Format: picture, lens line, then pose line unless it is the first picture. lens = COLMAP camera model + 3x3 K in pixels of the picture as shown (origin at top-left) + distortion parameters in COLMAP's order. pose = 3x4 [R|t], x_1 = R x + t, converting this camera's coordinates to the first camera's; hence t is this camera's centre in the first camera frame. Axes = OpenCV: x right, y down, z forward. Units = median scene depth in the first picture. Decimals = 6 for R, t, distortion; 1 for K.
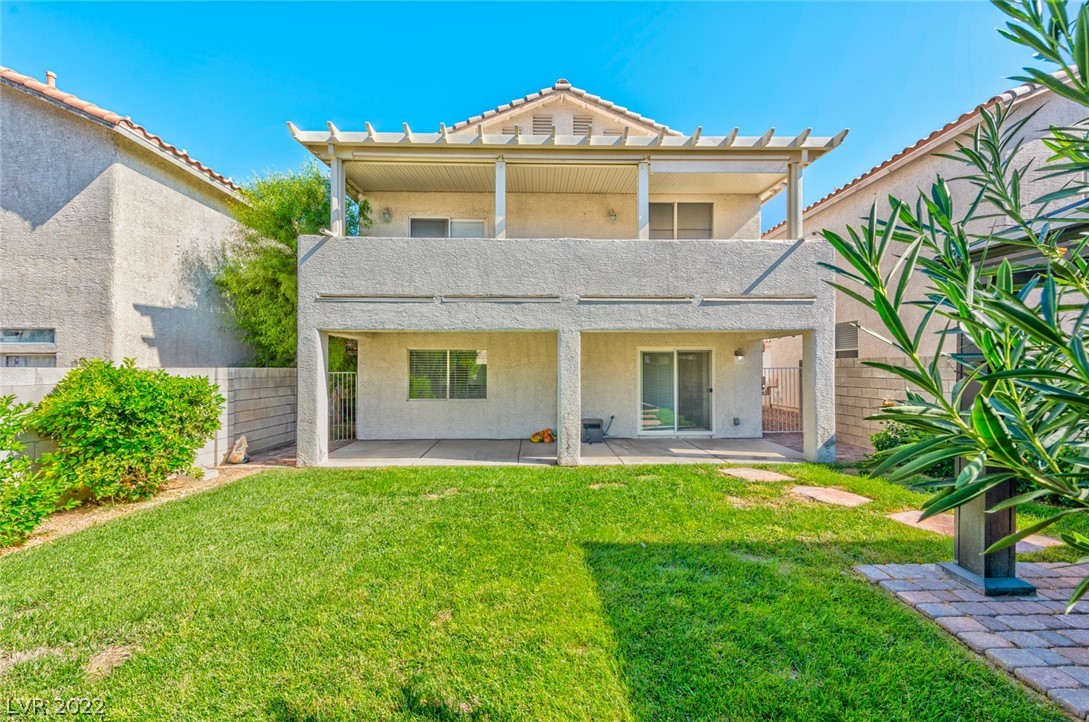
lens RADIAL K [[429.2, 0, 545.1], [0, 429.2, 364.4], [0, 0, 1]] dist [0.012850, 0.000004]
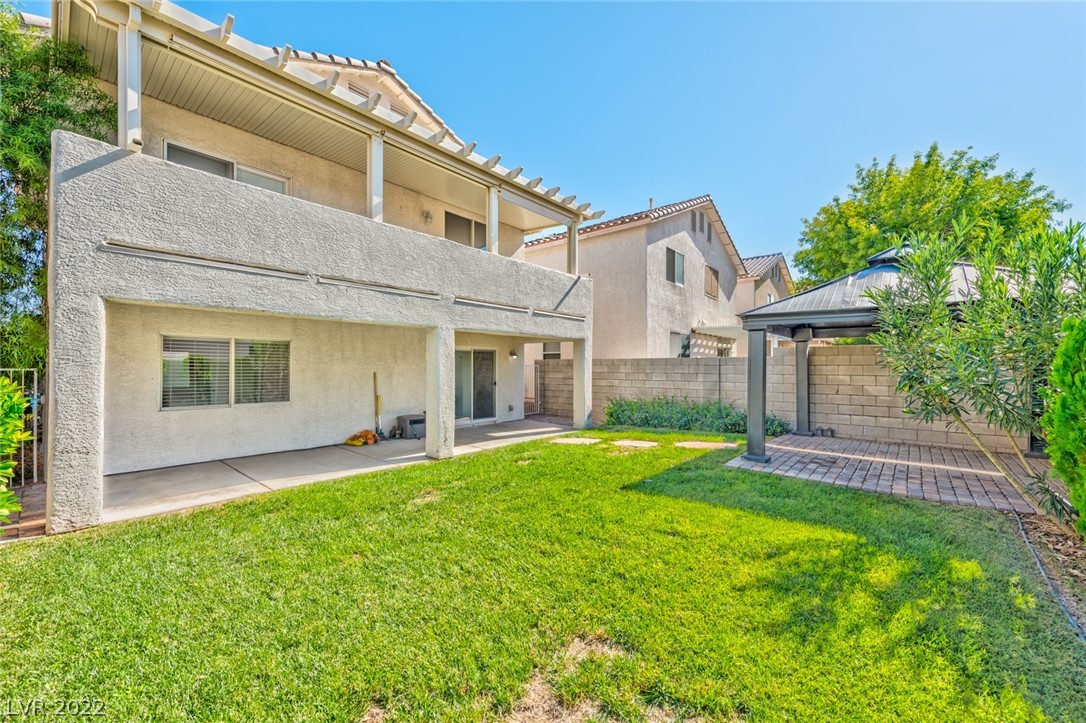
lens RADIAL K [[431.0, 0, 544.5], [0, 431.0, 365.6], [0, 0, 1]] dist [0.003675, -0.000130]
pose [[0.662073, 0.005504, 0.749419, -0.552750], [-0.011524, 0.999930, 0.002838, 0.005855], [-0.749350, -0.010515, 0.662090, 0.126635]]
